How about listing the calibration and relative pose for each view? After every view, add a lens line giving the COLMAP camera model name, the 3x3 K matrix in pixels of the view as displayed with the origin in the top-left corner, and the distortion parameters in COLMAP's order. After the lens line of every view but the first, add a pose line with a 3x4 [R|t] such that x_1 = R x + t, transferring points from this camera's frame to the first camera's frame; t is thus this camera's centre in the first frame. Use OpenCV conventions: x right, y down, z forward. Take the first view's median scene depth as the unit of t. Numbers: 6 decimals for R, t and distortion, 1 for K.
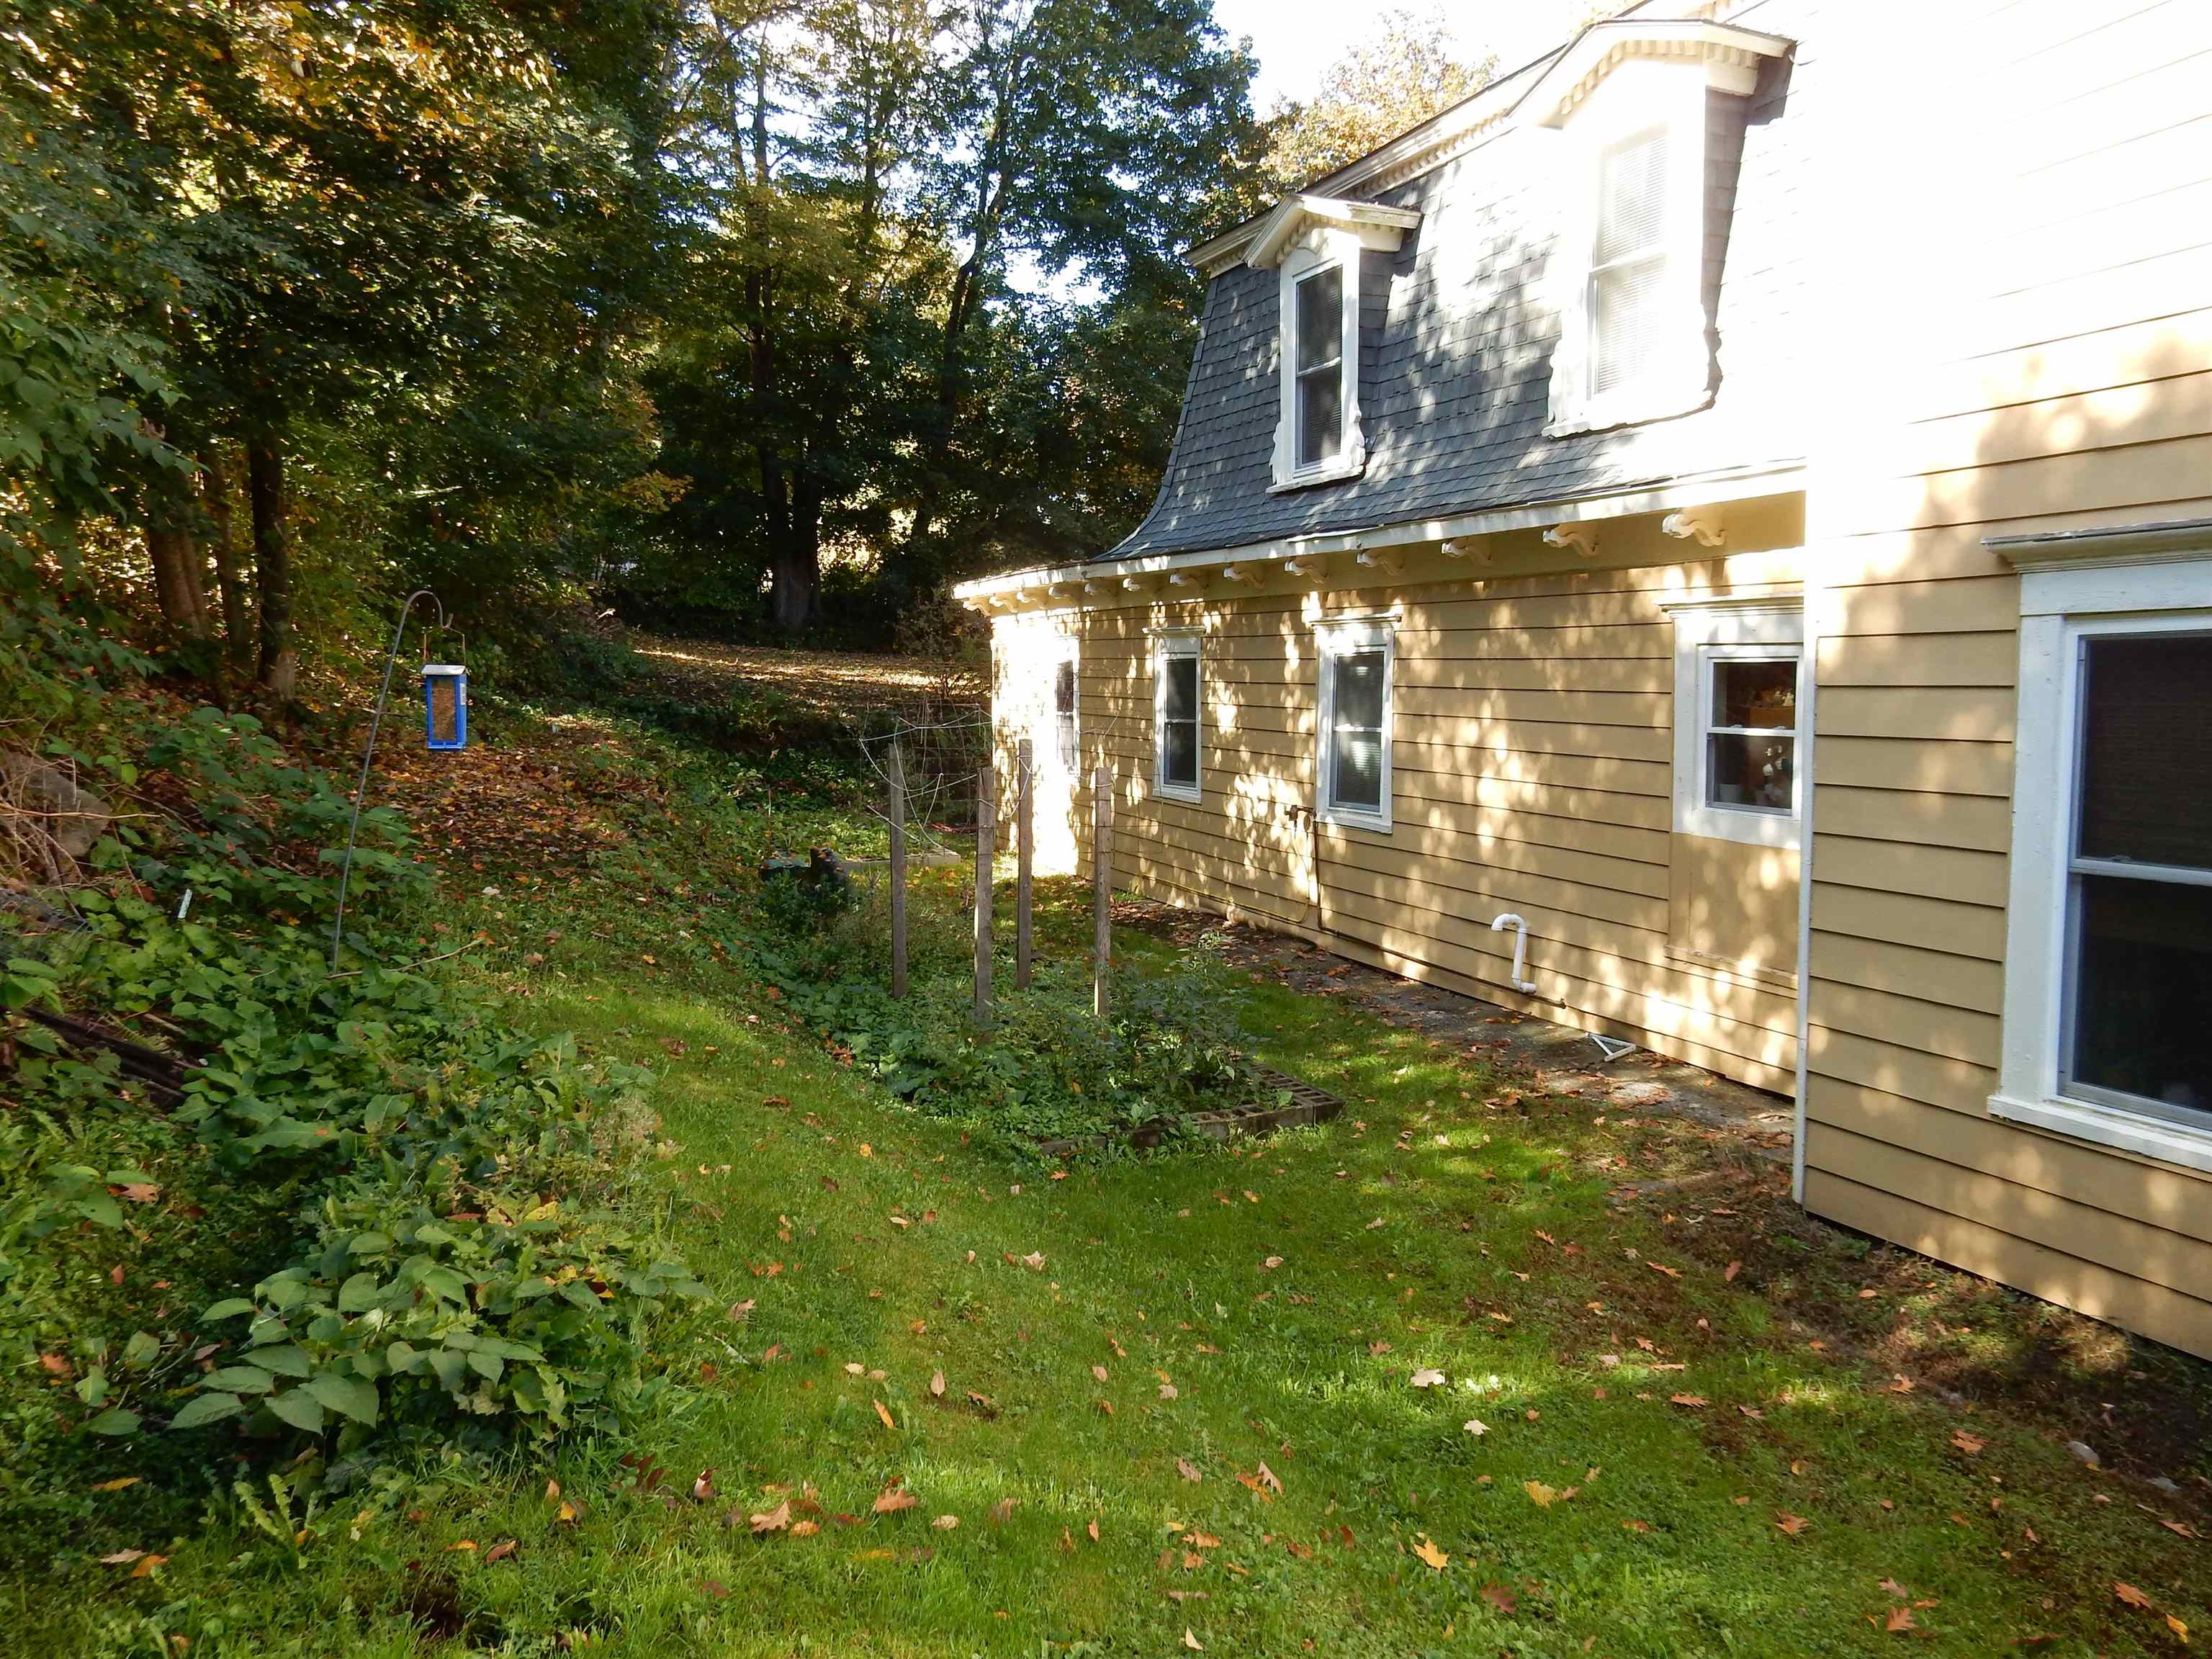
lens RADIAL K [[1623.2, 0, 1106.0], [0, 1623.2, 829.5], [0, 0, 1]] dist [0.002074, -0.002727]
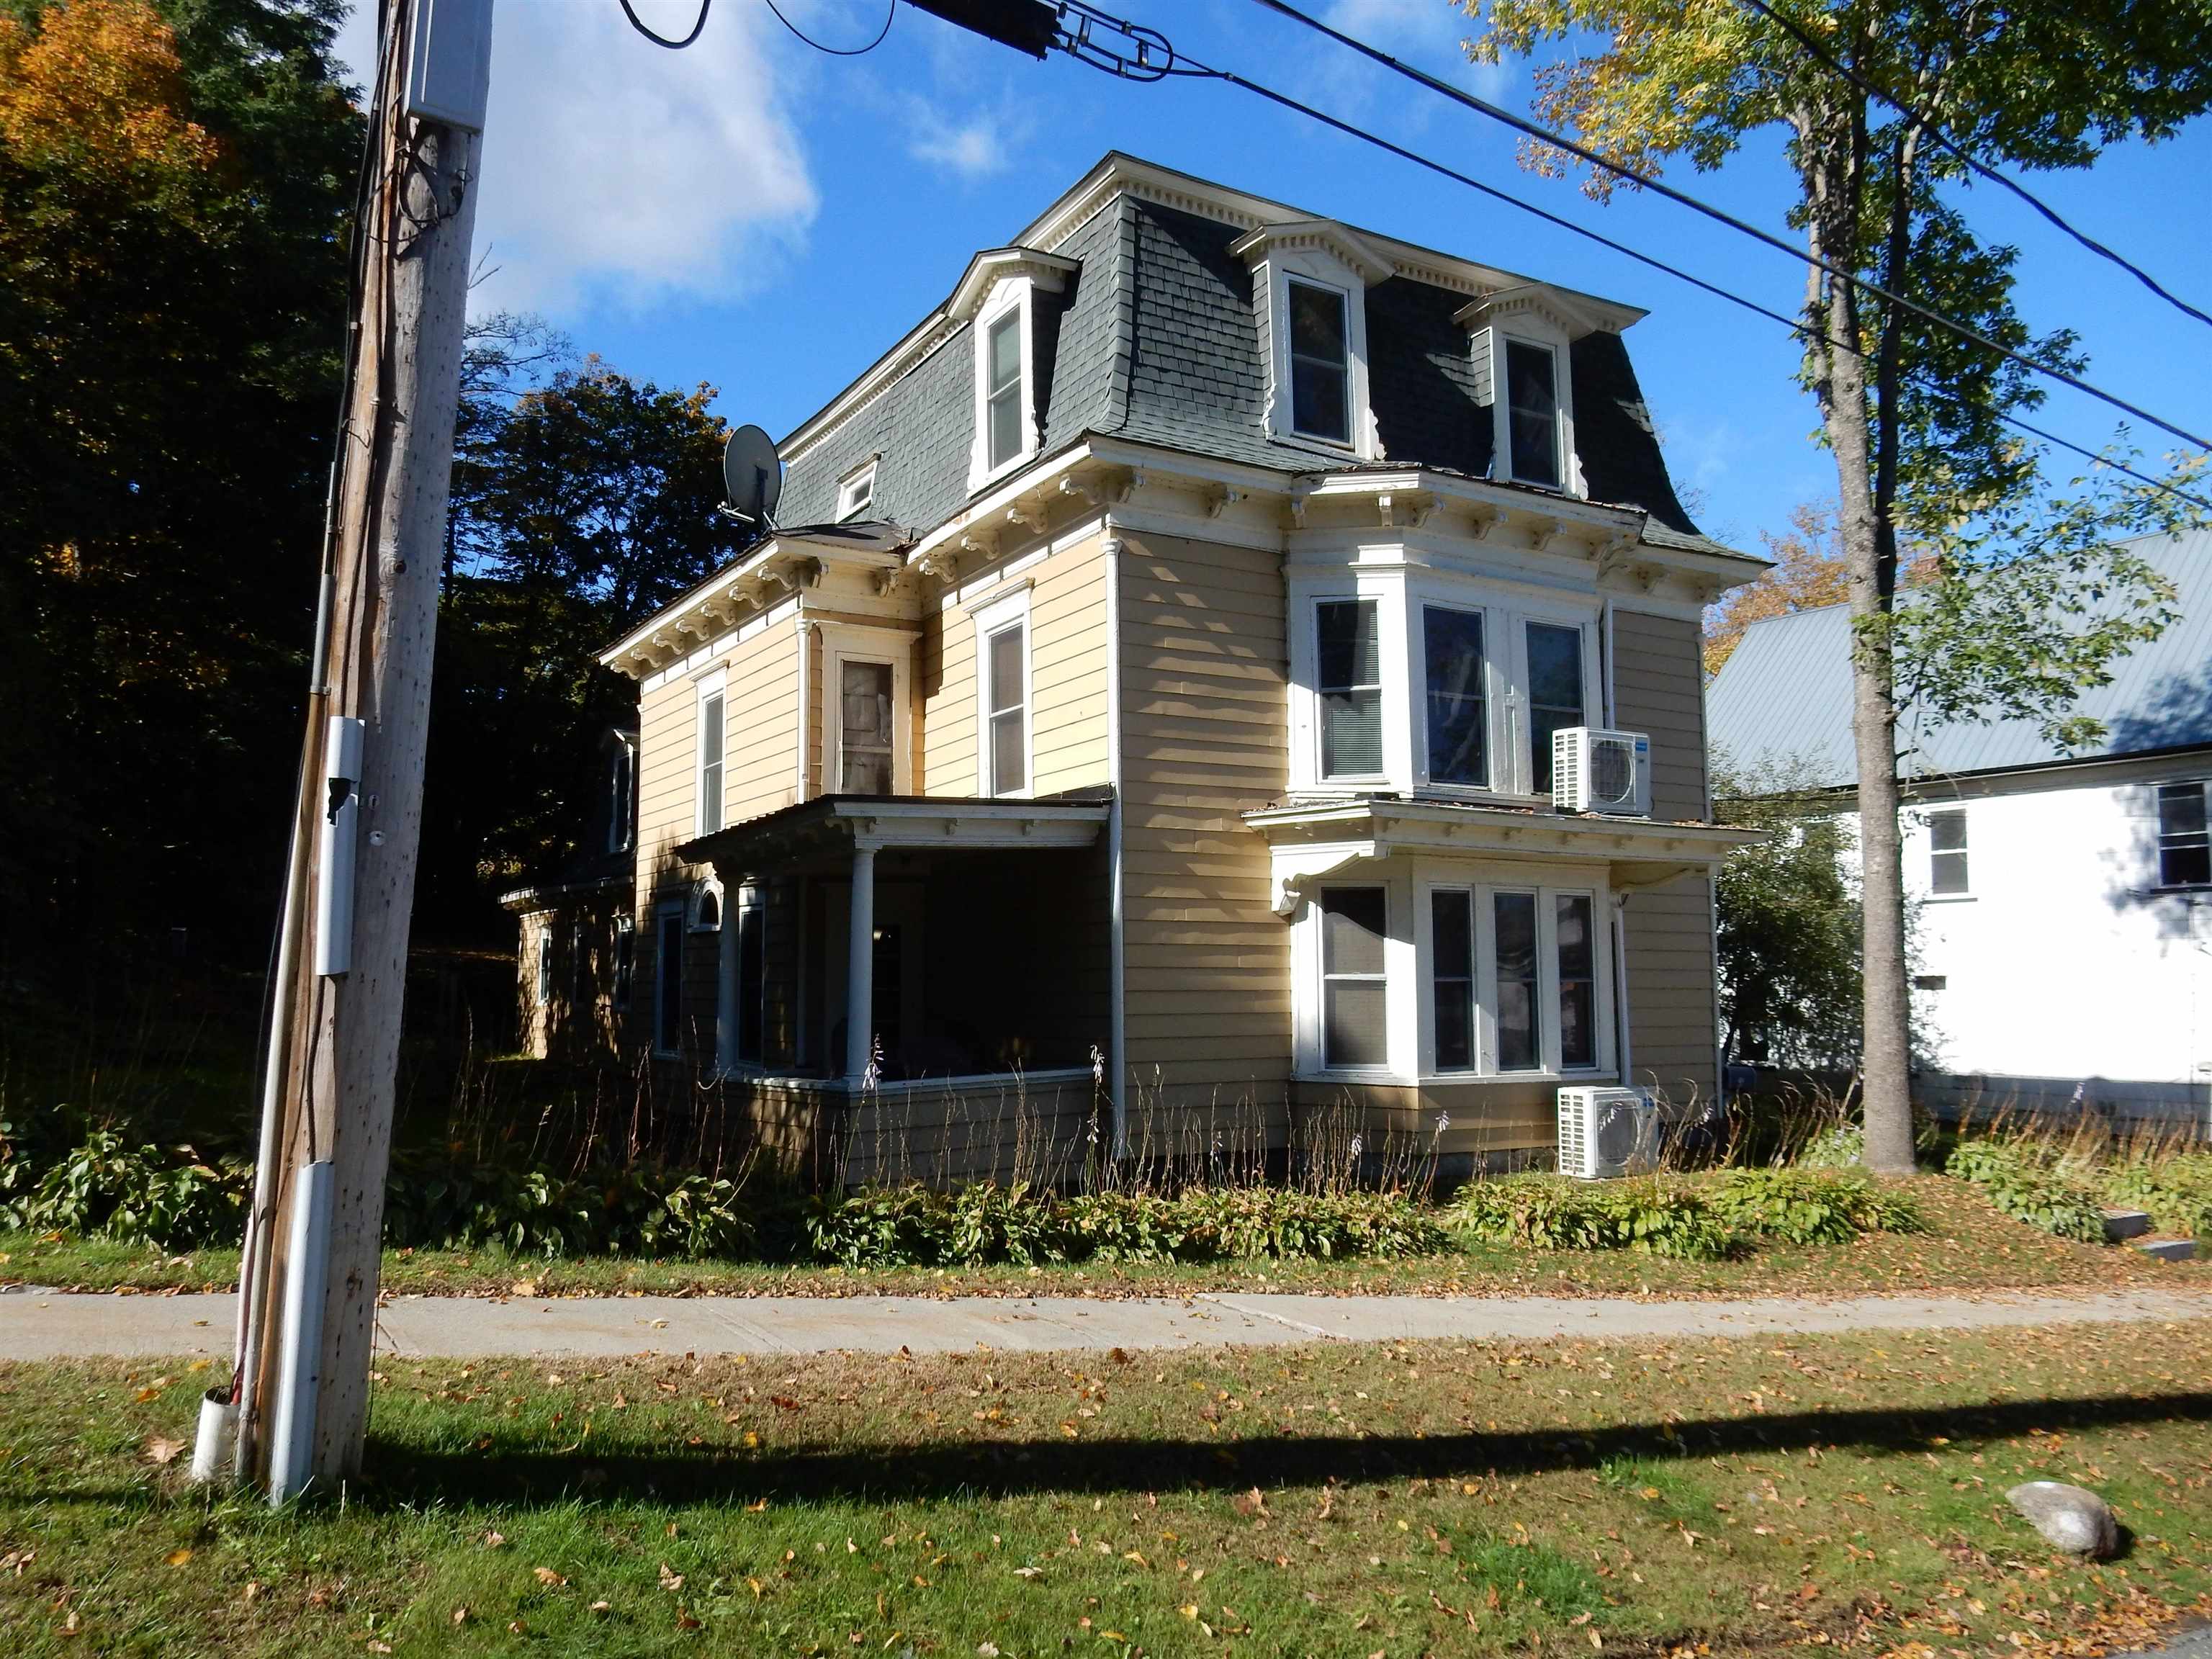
lens RADIAL K [[1630.3, 0, 1106.0], [0, 1630.3, 829.5], [0, 0, 1]] dist [-0.005407, -0.004589]
pose [[0.990244, 0.019652, 0.137952, 0.480756], [0.006373, 0.982582, -0.185719, 0.163036], [-0.139199, 0.184786, 0.972871, -1.221745]]
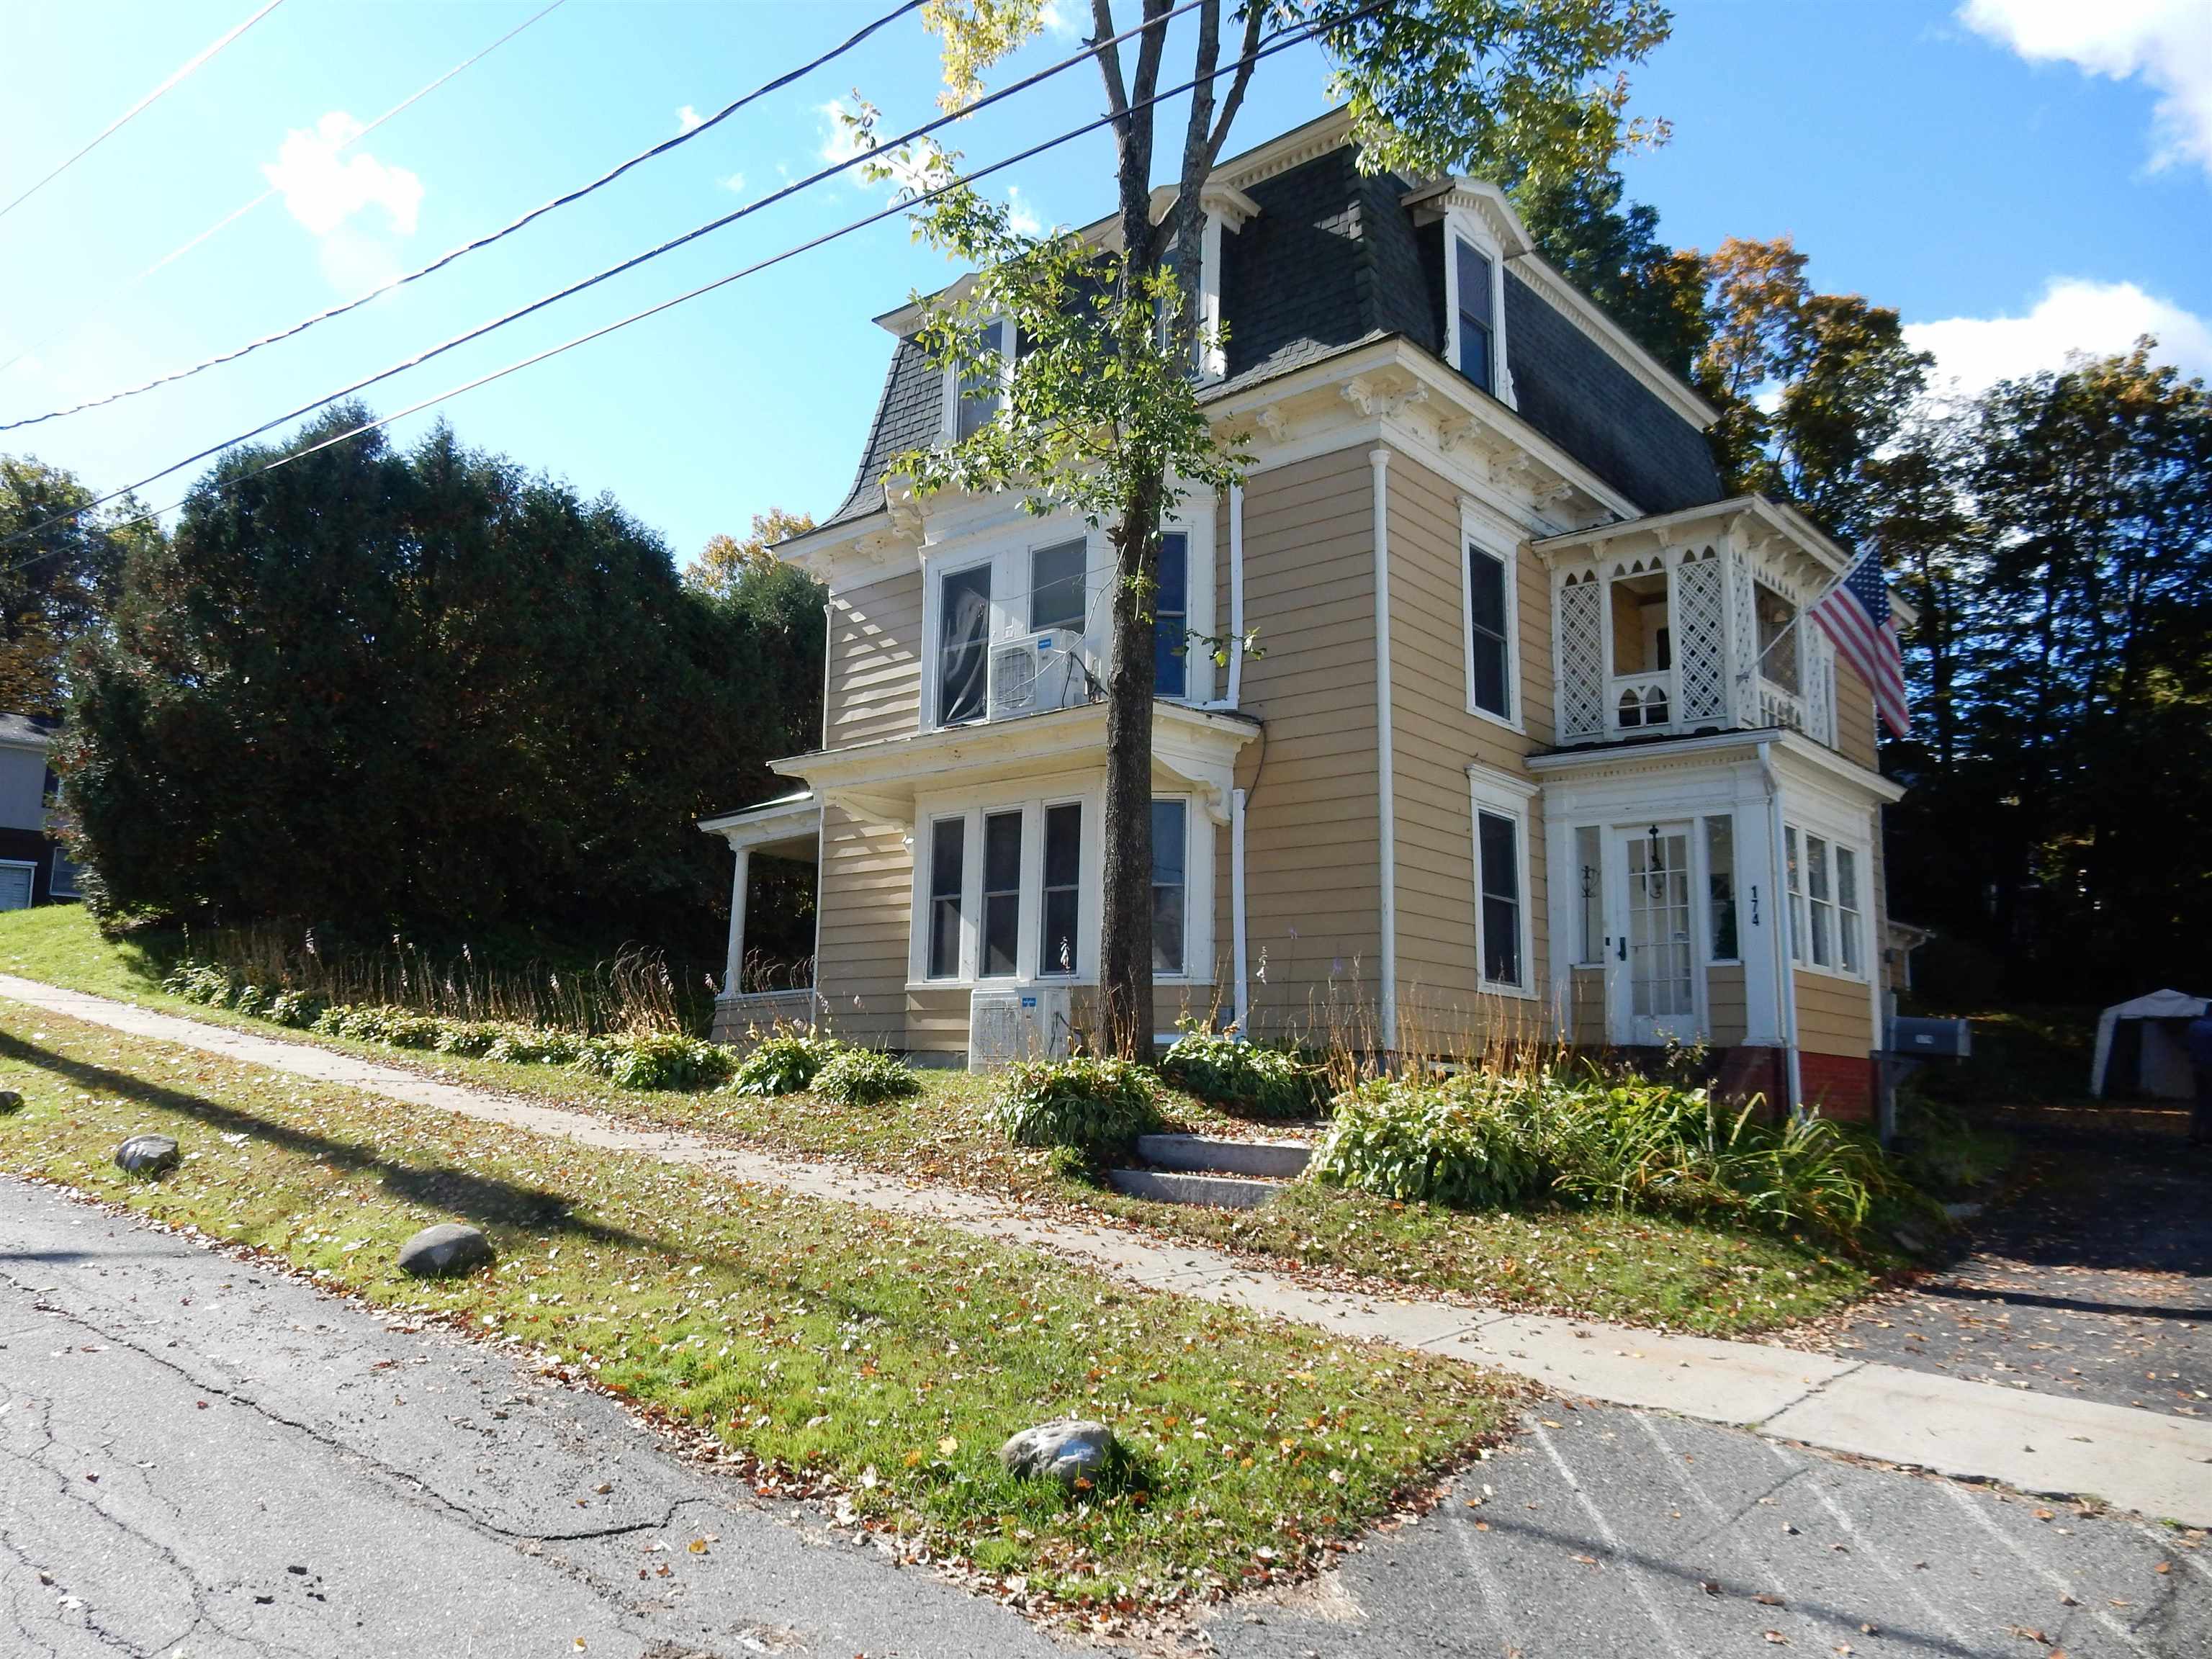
lens RADIAL K [[1630.3, 0, 1106.0], [0, 1630.3, 829.5], [0, 0, 1]] dist [-0.005407, -0.004589]
pose [[0.443087, -0.126357, -0.887529, 2.125913], [-0.101066, 0.976665, -0.189503, 0.236281], [0.890763, 0.173665, 0.419977, -0.541099]]
